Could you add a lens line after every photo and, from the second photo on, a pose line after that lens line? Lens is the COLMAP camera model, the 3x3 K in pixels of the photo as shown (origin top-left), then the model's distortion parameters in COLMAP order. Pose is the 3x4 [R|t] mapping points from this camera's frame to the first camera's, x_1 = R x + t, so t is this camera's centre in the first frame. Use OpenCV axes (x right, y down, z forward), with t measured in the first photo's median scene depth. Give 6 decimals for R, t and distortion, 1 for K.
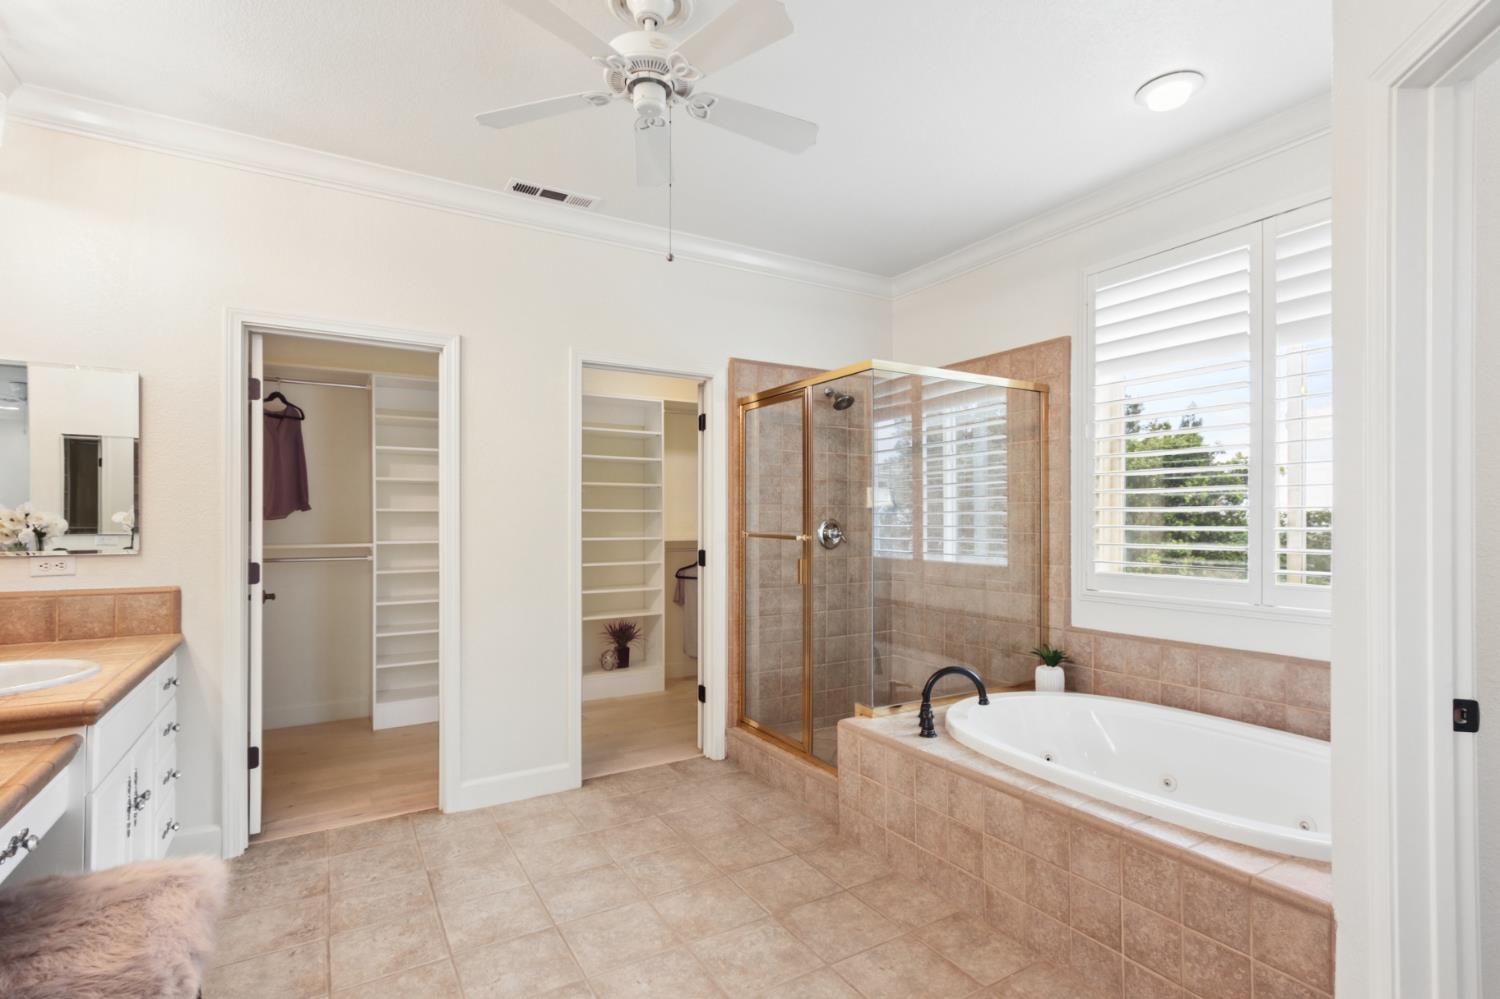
lens RADIAL K [[698.3, 0, 753.7], [0, 698.3, 517.8], [0, 0, 1]] dist [-0.001252, 0.004292]
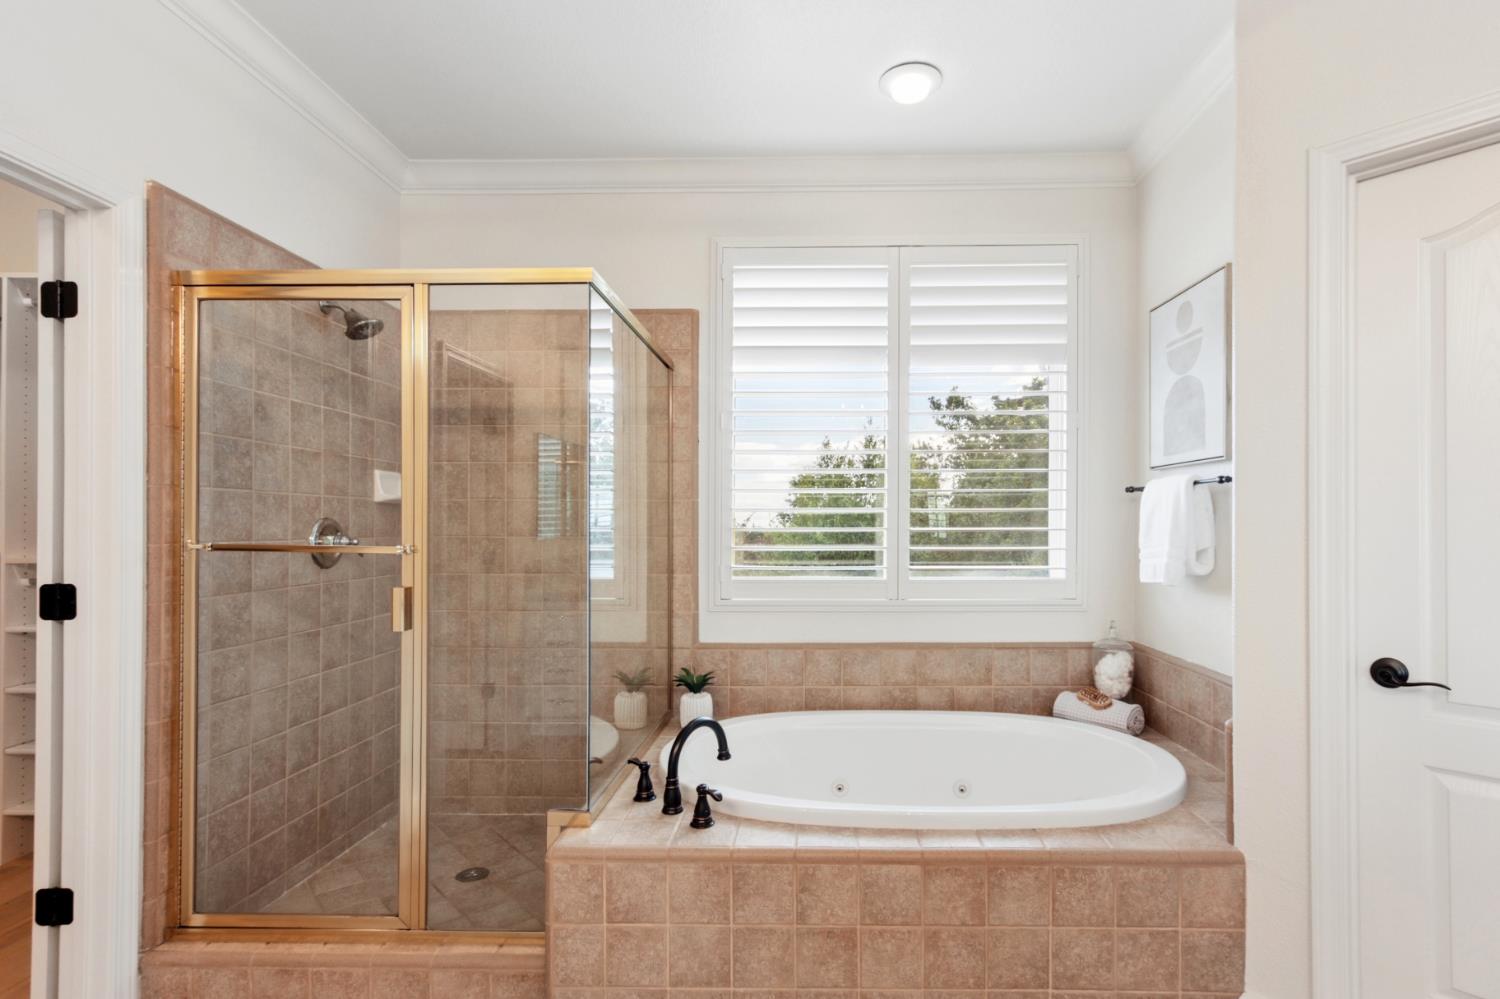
lens RADIAL K [[729.8, 0, 775.8], [0, 729.8, 522.6], [0, 0, 1]] dist [0.001925, 0.002221]
pose [[0.540871, 0.003715, 0.841098, -0.263818], [-0.004244, 0.999990, -0.001688, 0.006371], [-0.841095, -0.002656, 0.540881, 0.429051]]
